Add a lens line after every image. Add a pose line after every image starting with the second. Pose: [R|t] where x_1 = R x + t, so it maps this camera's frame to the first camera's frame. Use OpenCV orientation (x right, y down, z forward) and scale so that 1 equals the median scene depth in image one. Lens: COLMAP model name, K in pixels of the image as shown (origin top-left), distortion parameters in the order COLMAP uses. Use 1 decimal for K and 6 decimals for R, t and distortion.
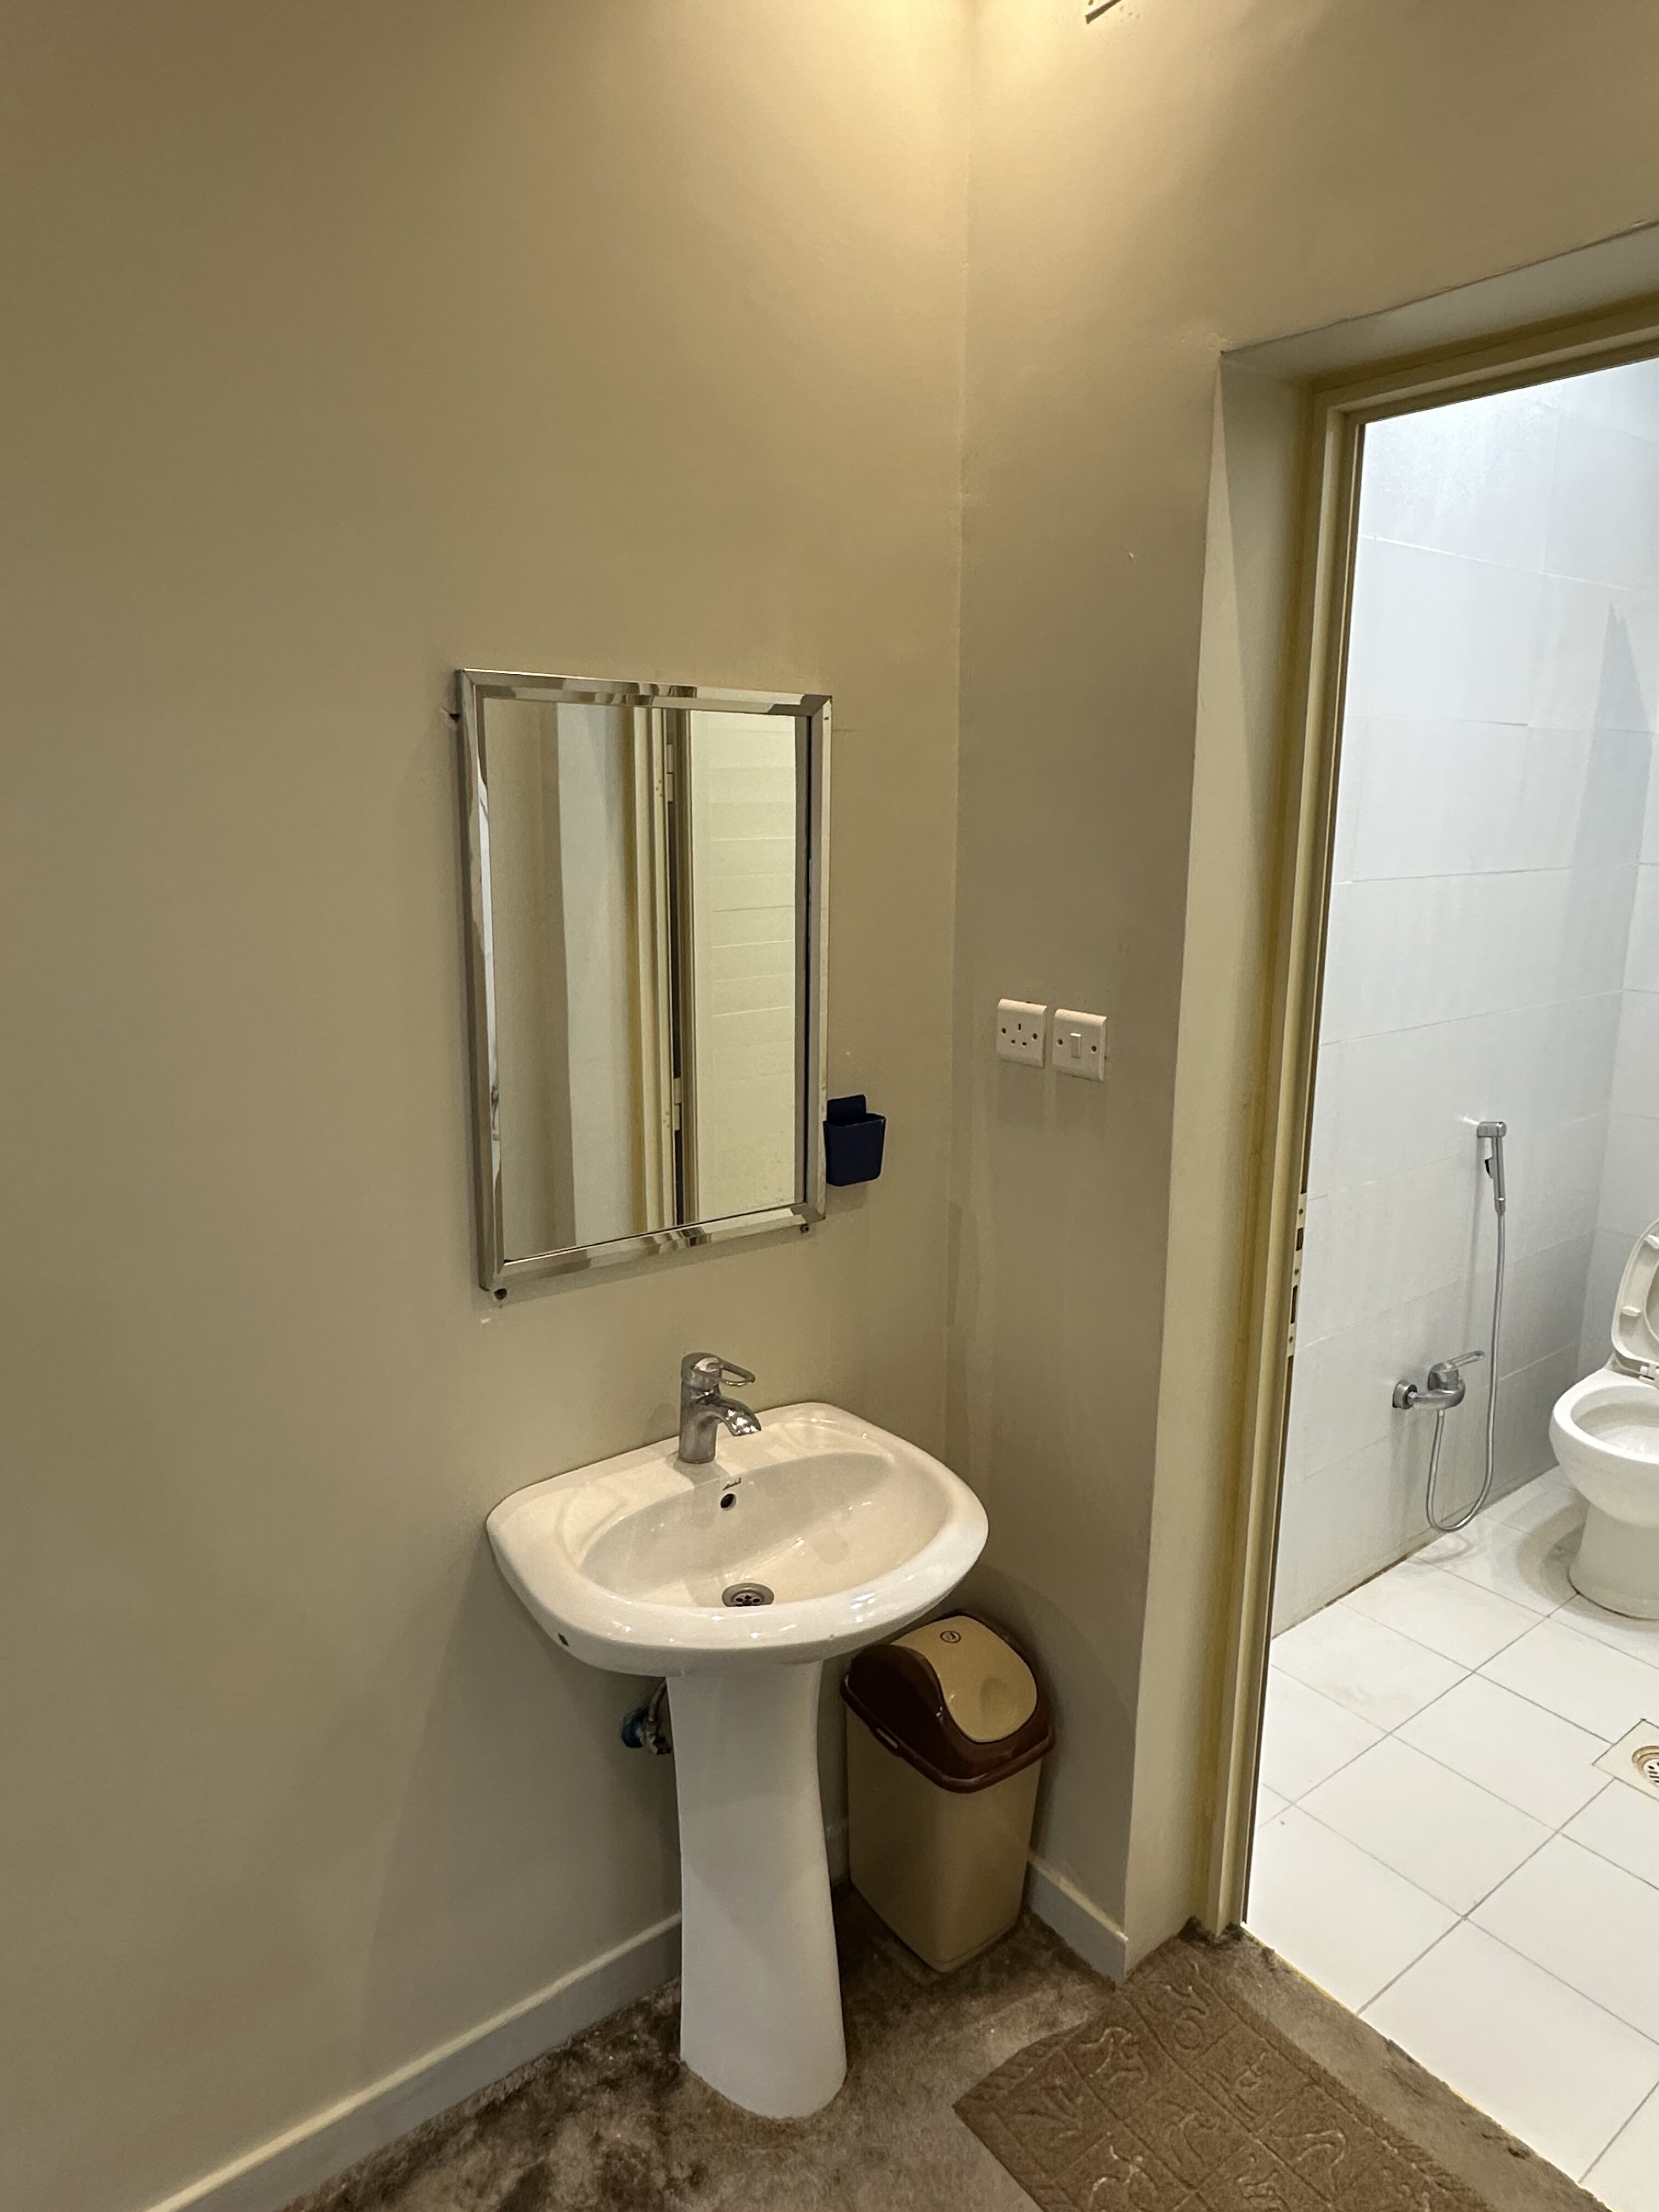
lens RADIAL K [[1347.9, 0, 819.1], [0, 1347.9, 1078.6], [0, 0, 1]] dist [0.000045, -0.005934]
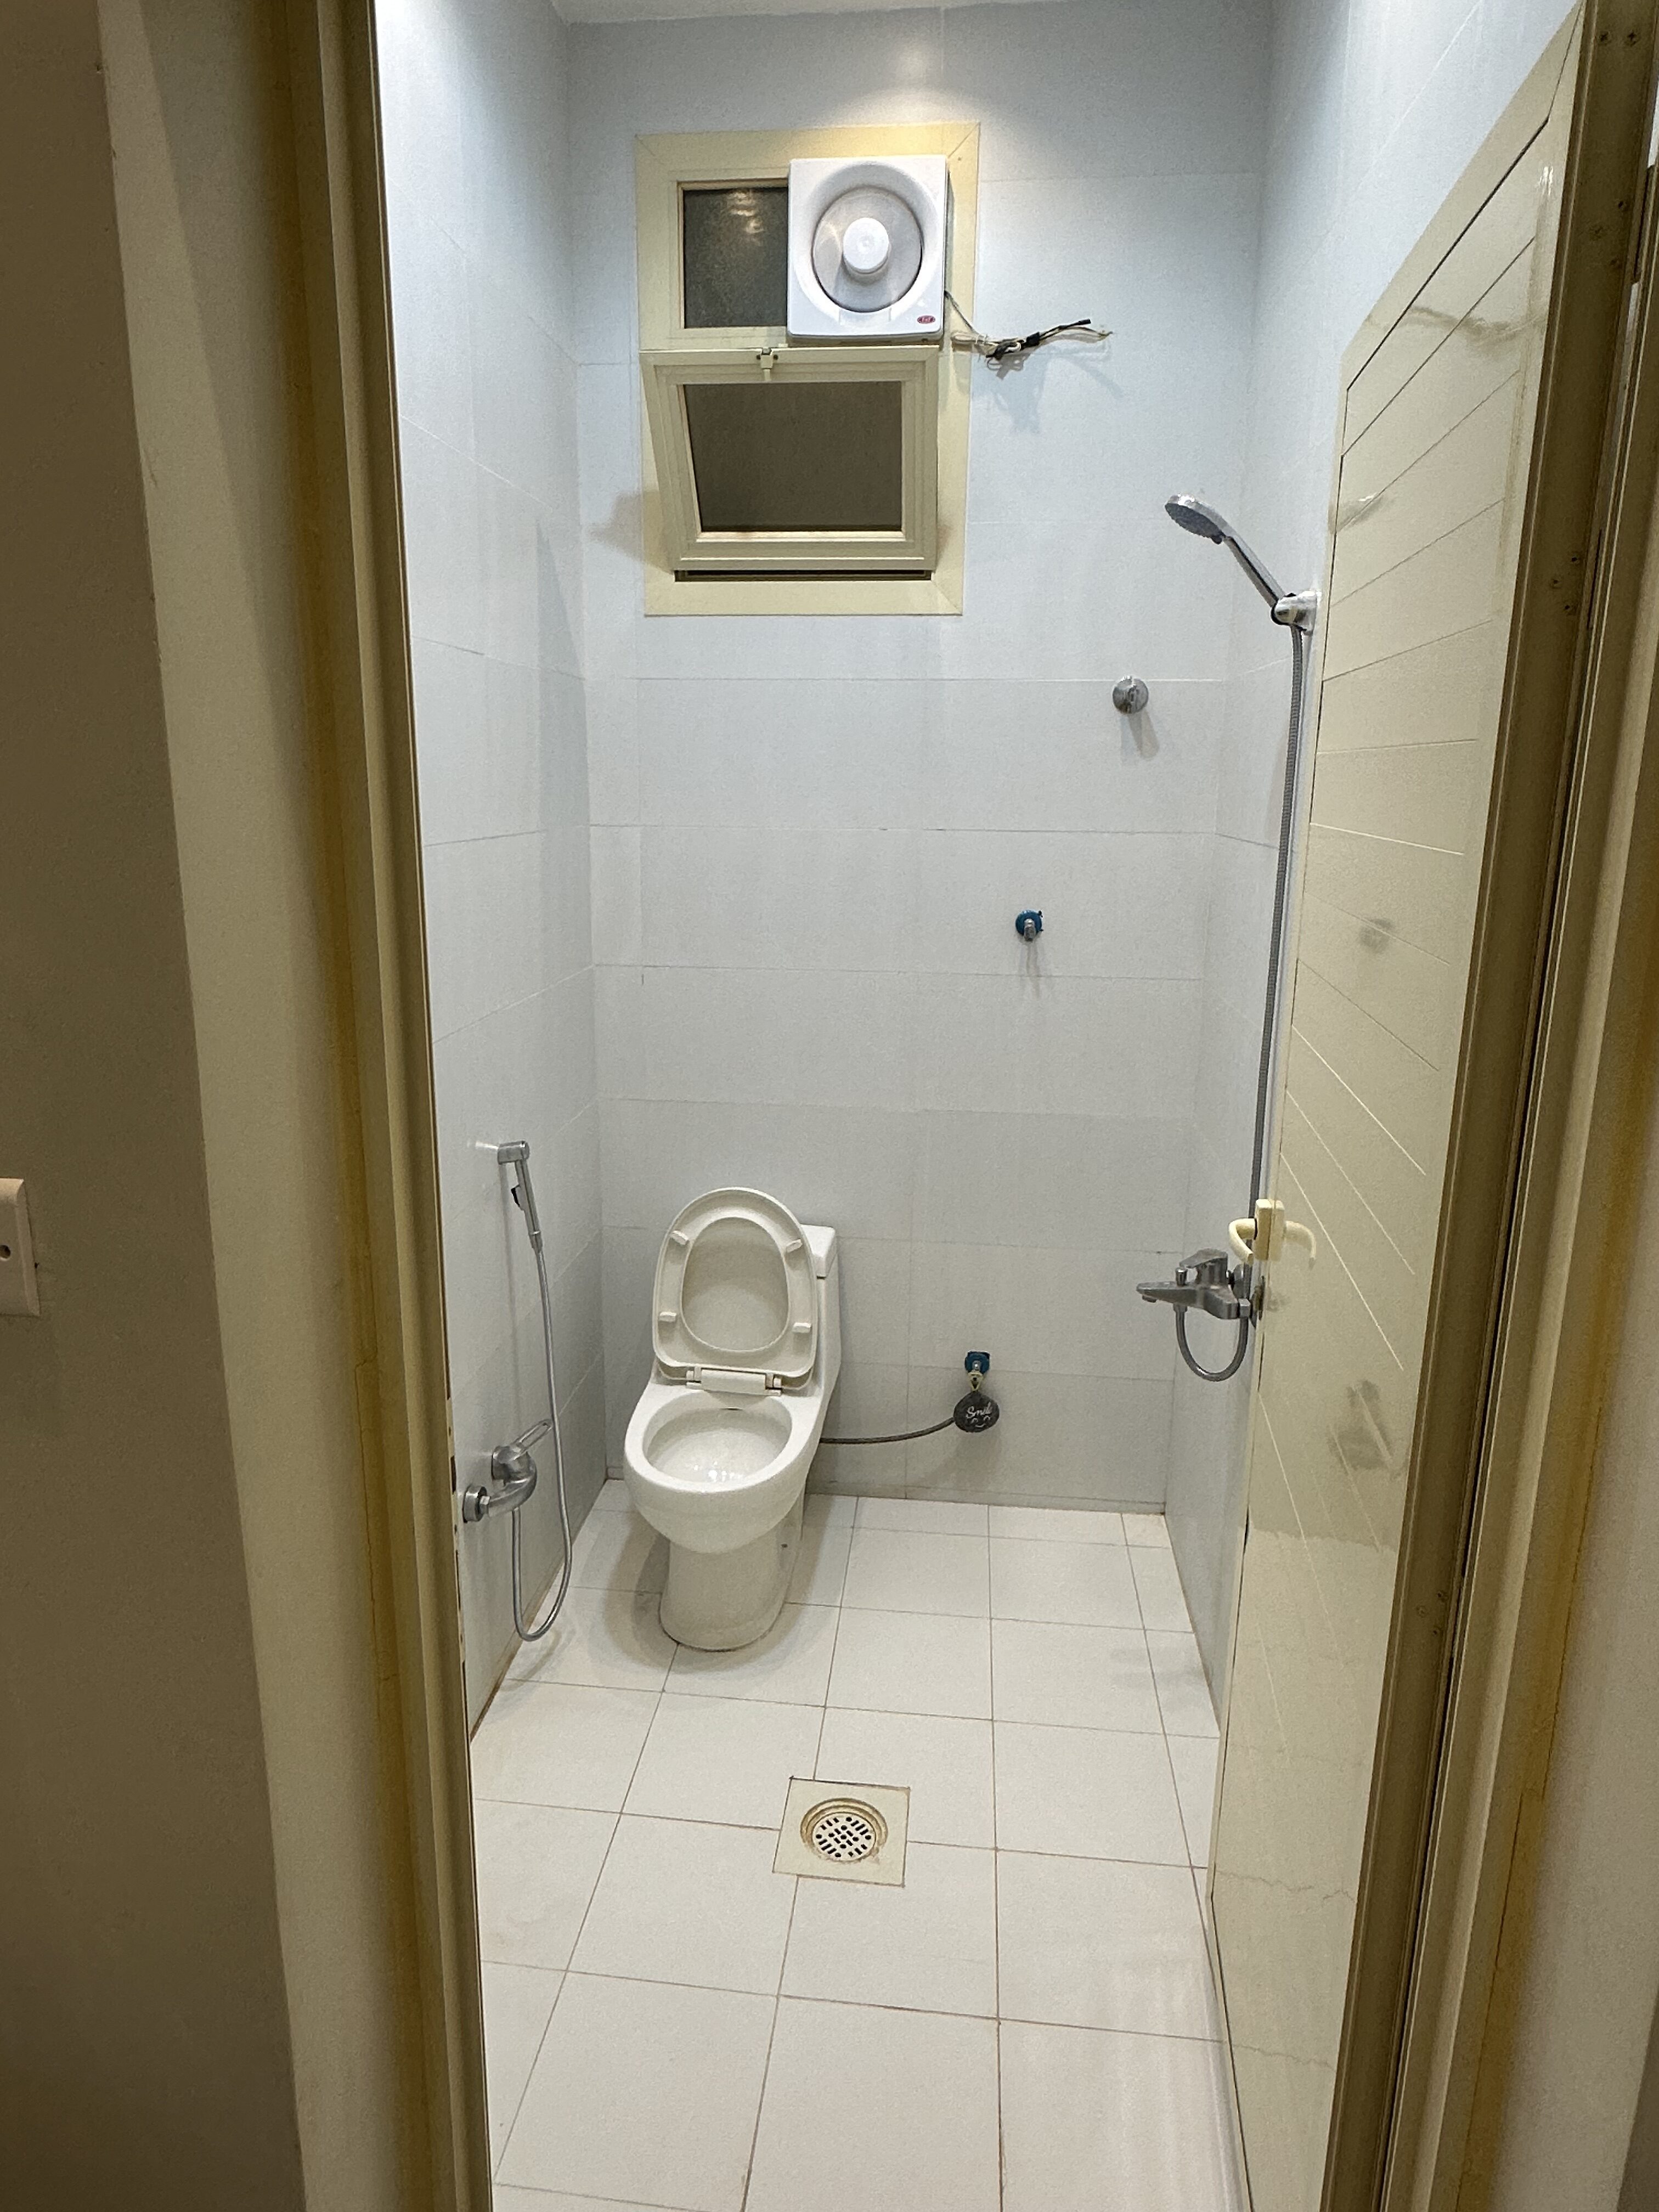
lens RADIAL K [[1347.9, 0, 798.2], [0, 1347.9, 1079.5], [0, 0, 1]] dist [0.000045, -0.005934]
pose [[0.693781, -0.154666, 0.703382, 0.047824], [0.139605, 0.987024, 0.079337, -0.046891], [-0.706526, 0.043153, 0.706370, 0.294002]]
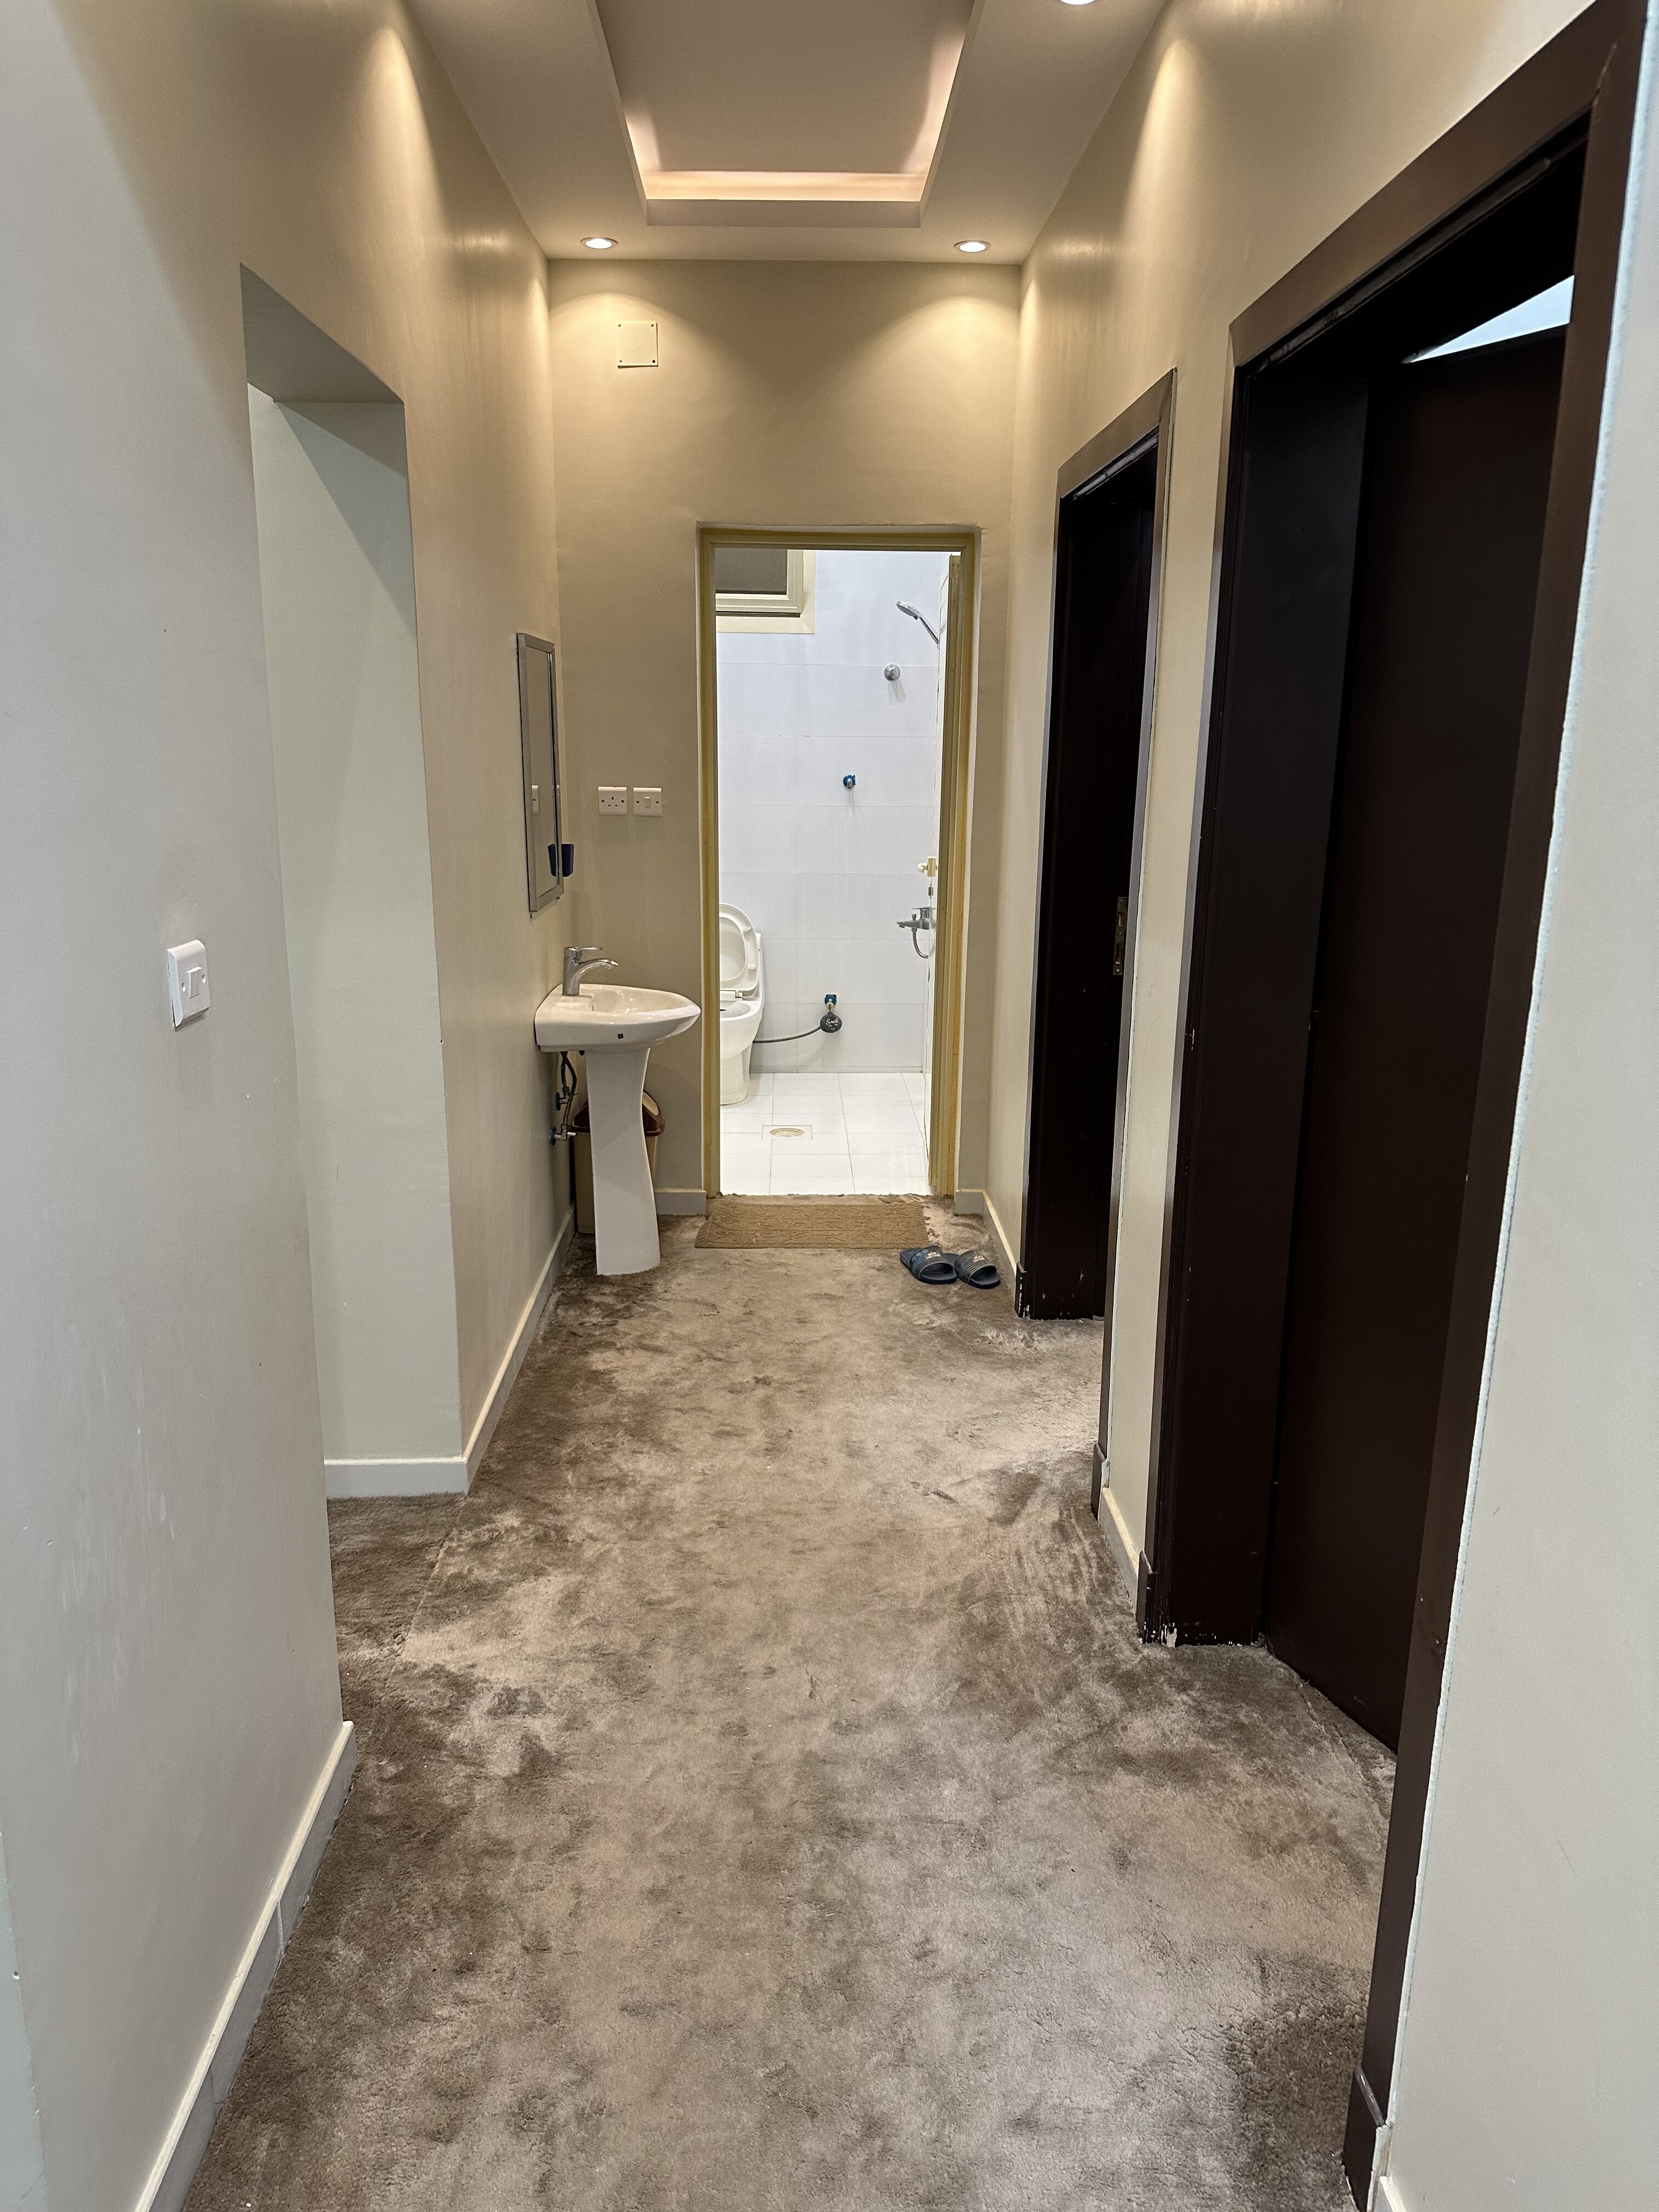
lens RADIAL K [[1559.5, 0, 814.2], [0, 1559.5, 1157.2], [0, 0, 1]] dist [0.039547, -0.005191]
pose [[0.580756, -0.218633, 0.784170, -1.172482], [0.155118, 0.975333, 0.157050, 0.120188], [-0.799163, 0.030431, 0.600344, -0.520141]]
